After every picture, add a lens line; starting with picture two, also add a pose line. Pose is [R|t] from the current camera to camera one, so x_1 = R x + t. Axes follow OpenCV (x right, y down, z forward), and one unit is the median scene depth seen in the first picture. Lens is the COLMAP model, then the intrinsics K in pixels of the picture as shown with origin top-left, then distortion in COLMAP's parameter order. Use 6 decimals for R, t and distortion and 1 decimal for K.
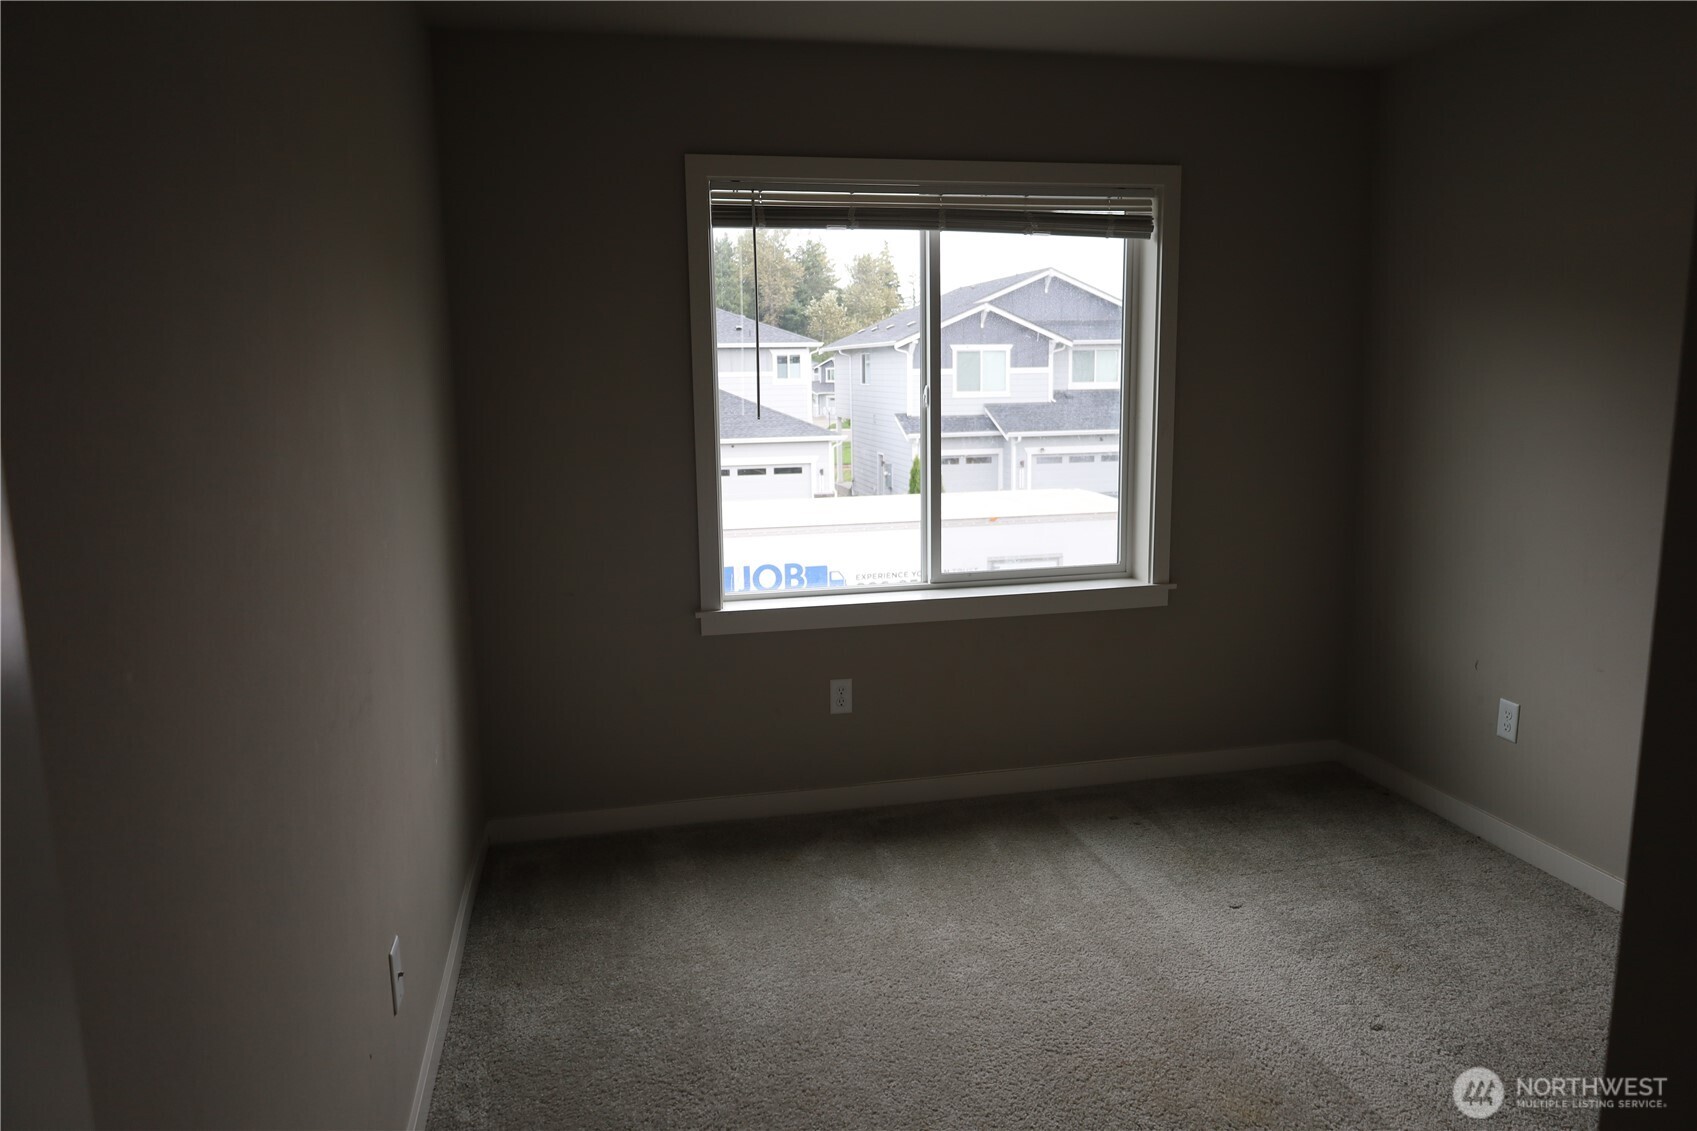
lens RADIAL K [[1210.2, 0, 848.5], [0, 1210.2, 565.5], [0, 0, 1]] dist [-0.044536, -0.001184]
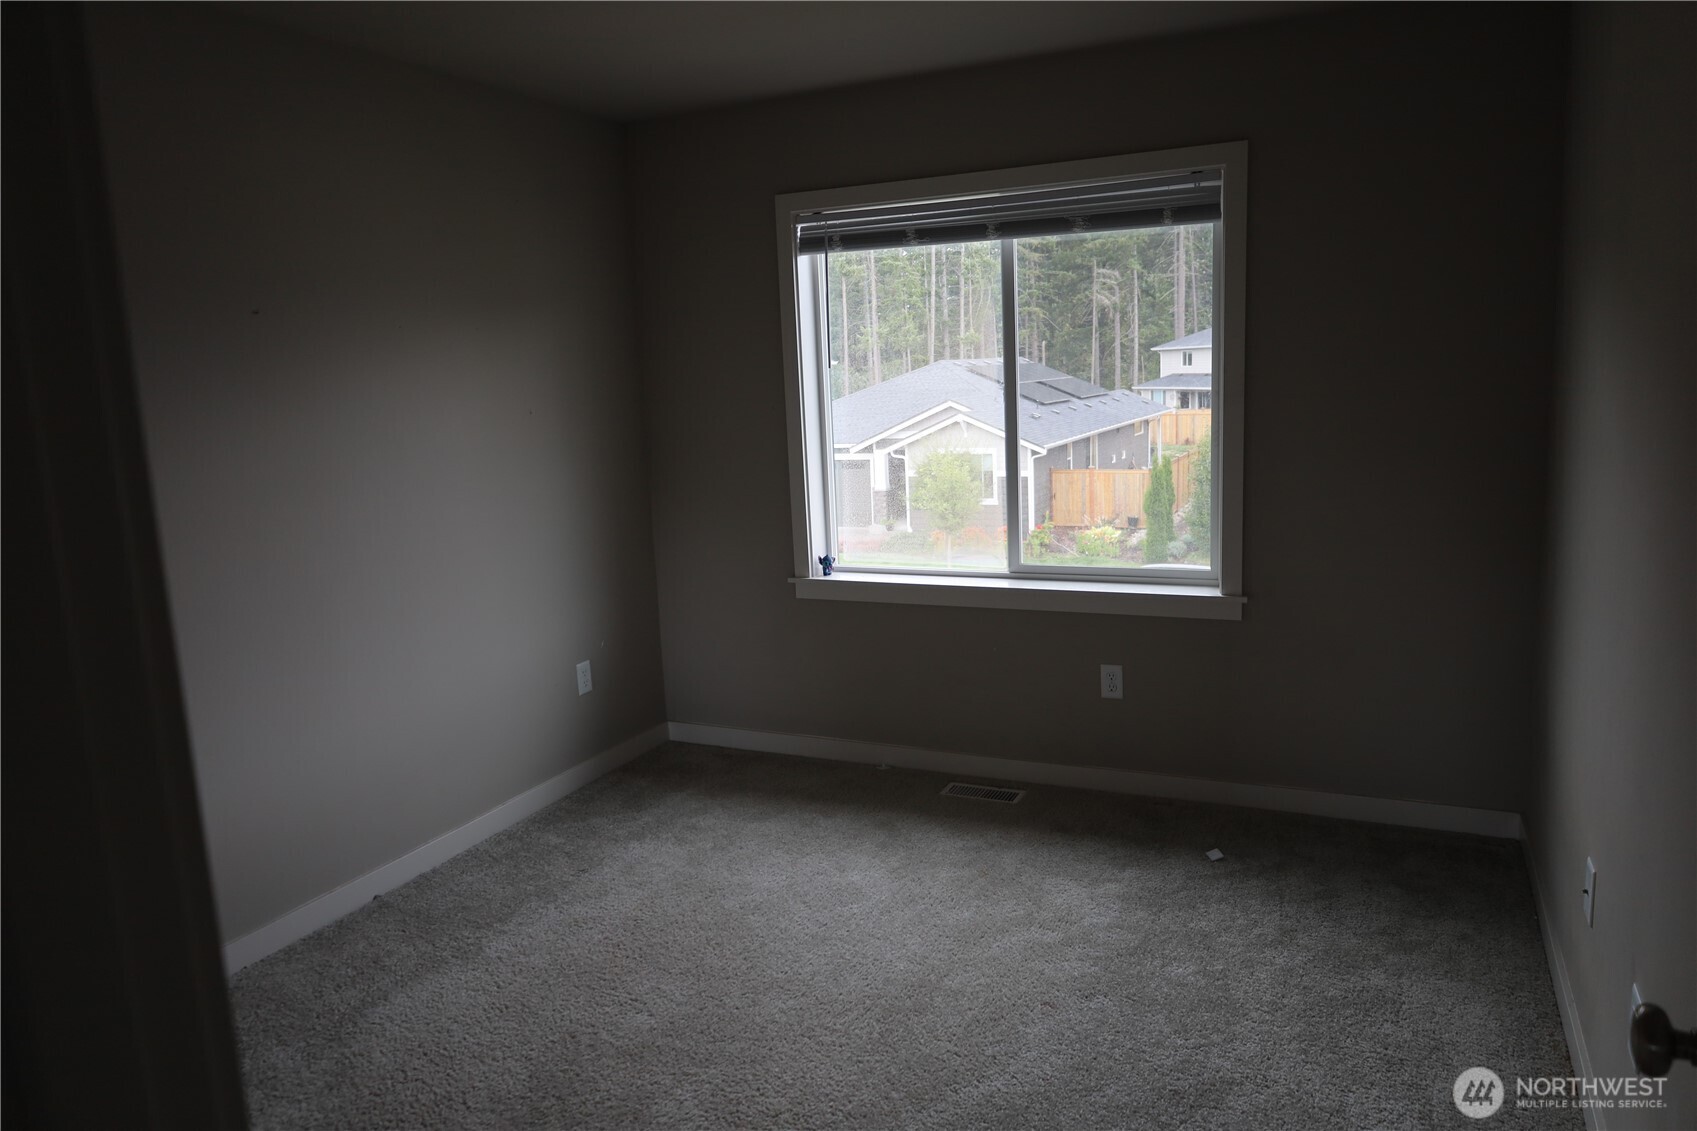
lens RADIAL K [[1163.1, 0, 848.5], [0, 1163.1, 565.5], [0, 0, 1]] dist [-0.009644, -0.000421]
pose [[0.791010, 0.085398, -0.605814, 0.599029], [-0.070785, 0.996335, 0.048024, -0.031947], [0.607695, 0.004896, 0.794155, 0.115430]]
